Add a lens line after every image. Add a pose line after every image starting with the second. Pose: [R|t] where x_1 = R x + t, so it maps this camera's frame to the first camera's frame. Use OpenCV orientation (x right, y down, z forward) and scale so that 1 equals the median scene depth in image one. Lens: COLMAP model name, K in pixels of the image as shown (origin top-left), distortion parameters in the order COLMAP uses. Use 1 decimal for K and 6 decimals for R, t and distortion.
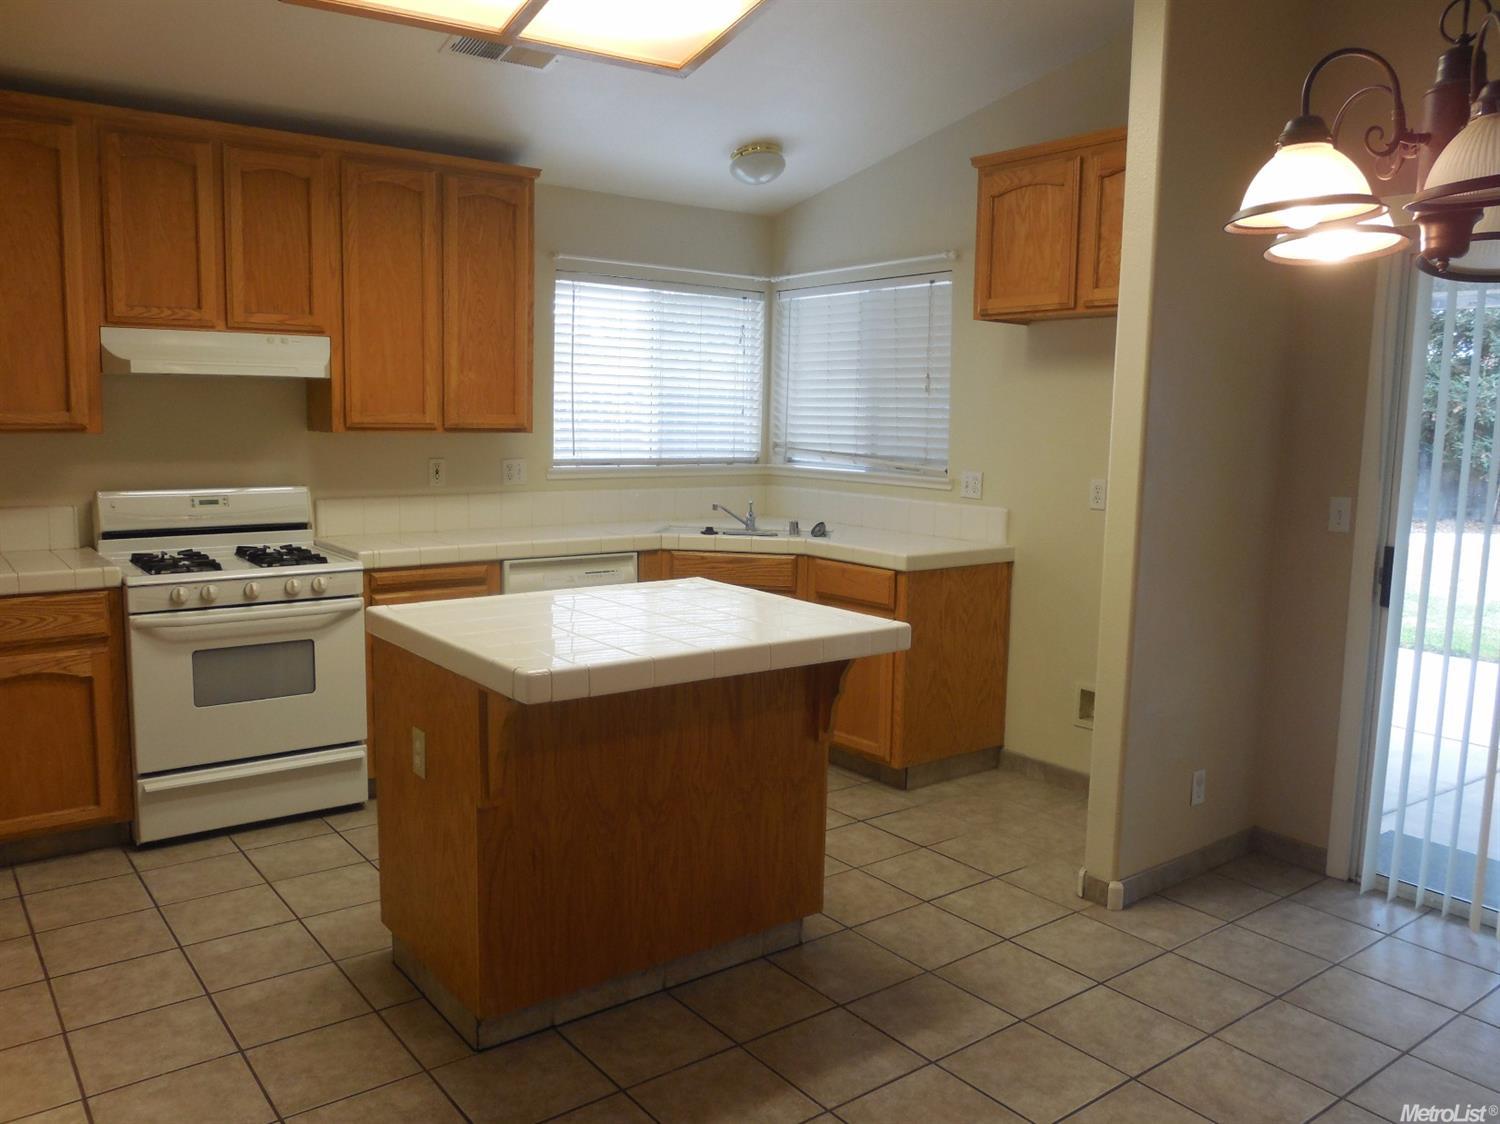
lens RADIAL K [[1157.3, 0, 750.0], [0, 1157.3, 562.0], [0, 0, 1]] dist [-0.021680, 0.002116]
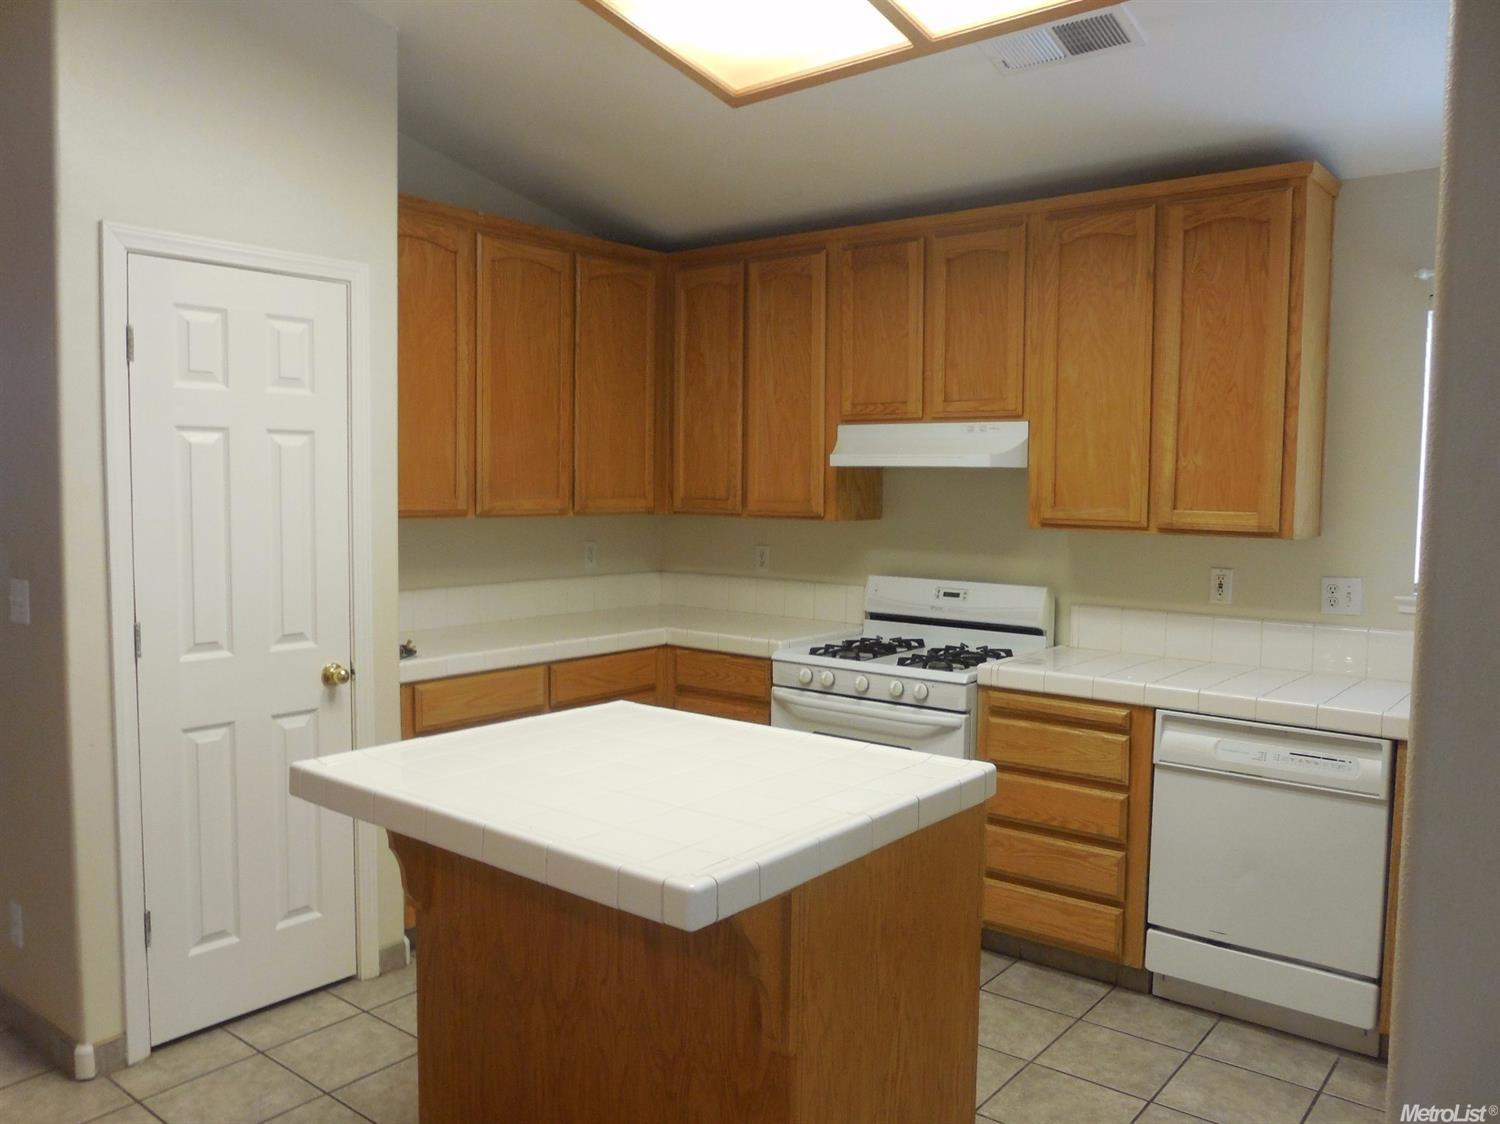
lens RADIAL K [[1156.8, 0, 750.0], [0, 1156.8, 562.0], [0, 0, 1]] dist [-0.047467, 0.007958]
pose [[0.252530, 0.053592, -0.966104, 0.452039], [-0.138245, 0.990220, 0.018794, -0.076220], [0.957662, 0.128813, 0.257469, 0.591142]]
